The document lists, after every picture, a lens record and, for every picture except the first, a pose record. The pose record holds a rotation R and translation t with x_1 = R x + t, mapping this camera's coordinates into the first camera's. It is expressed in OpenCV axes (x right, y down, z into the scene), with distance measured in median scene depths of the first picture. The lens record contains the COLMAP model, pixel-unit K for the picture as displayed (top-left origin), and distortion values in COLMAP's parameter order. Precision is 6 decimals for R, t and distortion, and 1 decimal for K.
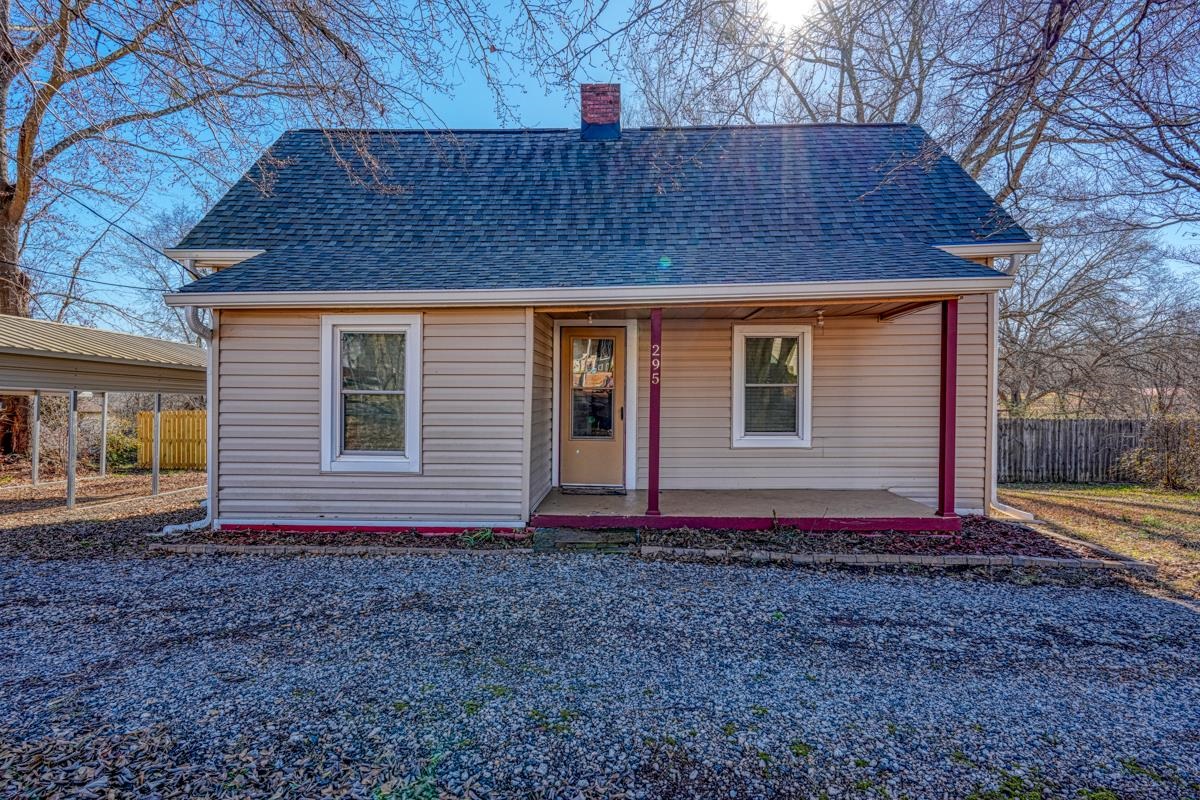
lens RADIAL K [[582.3, 0, 600.0], [0, 582.3, 400.0], [0, 0, 1]] dist [0.000249, 0.000015]
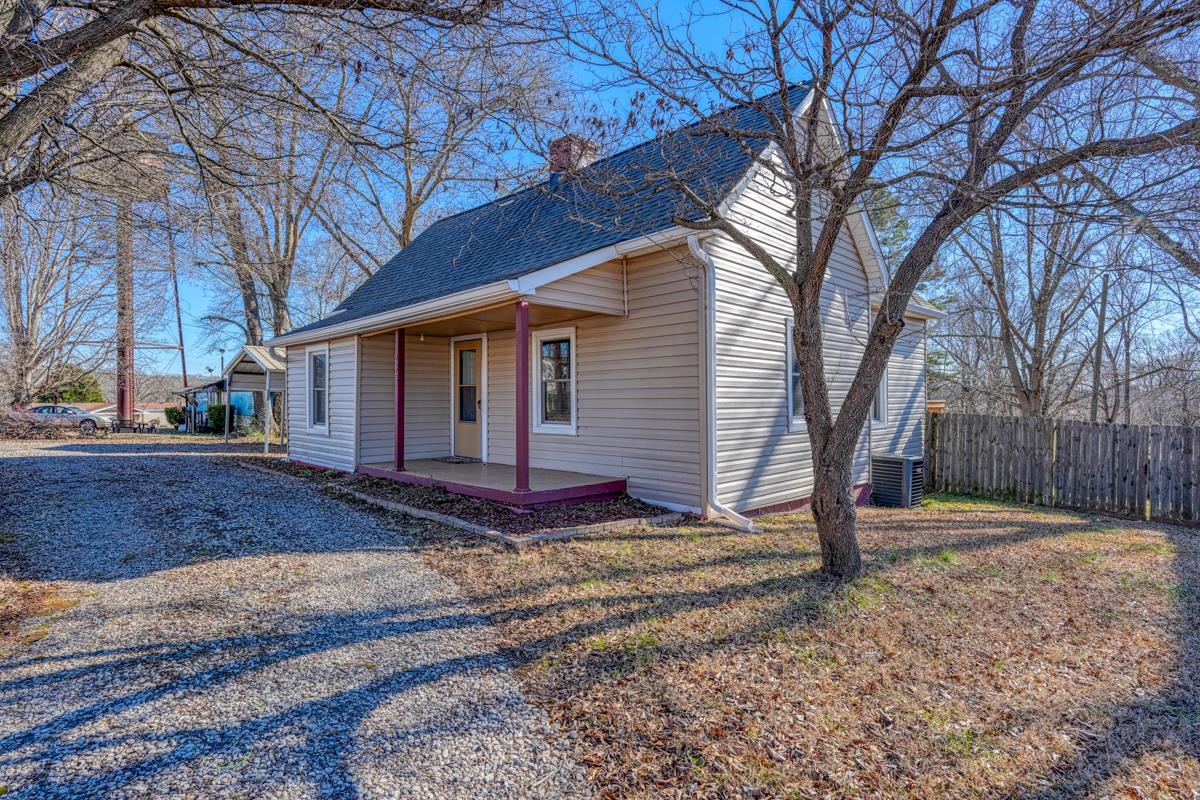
lens RADIAL K [[582.3, 0, 600.0], [0, 582.3, 400.0], [0, 0, 1]] dist [0.000249, 0.000015]
pose [[0.750896, 0.001683, -0.660418, 1.124379], [-0.007097, 0.999960, -0.005522, 0.018557], [0.660382, 0.008833, 0.750878, 0.193139]]
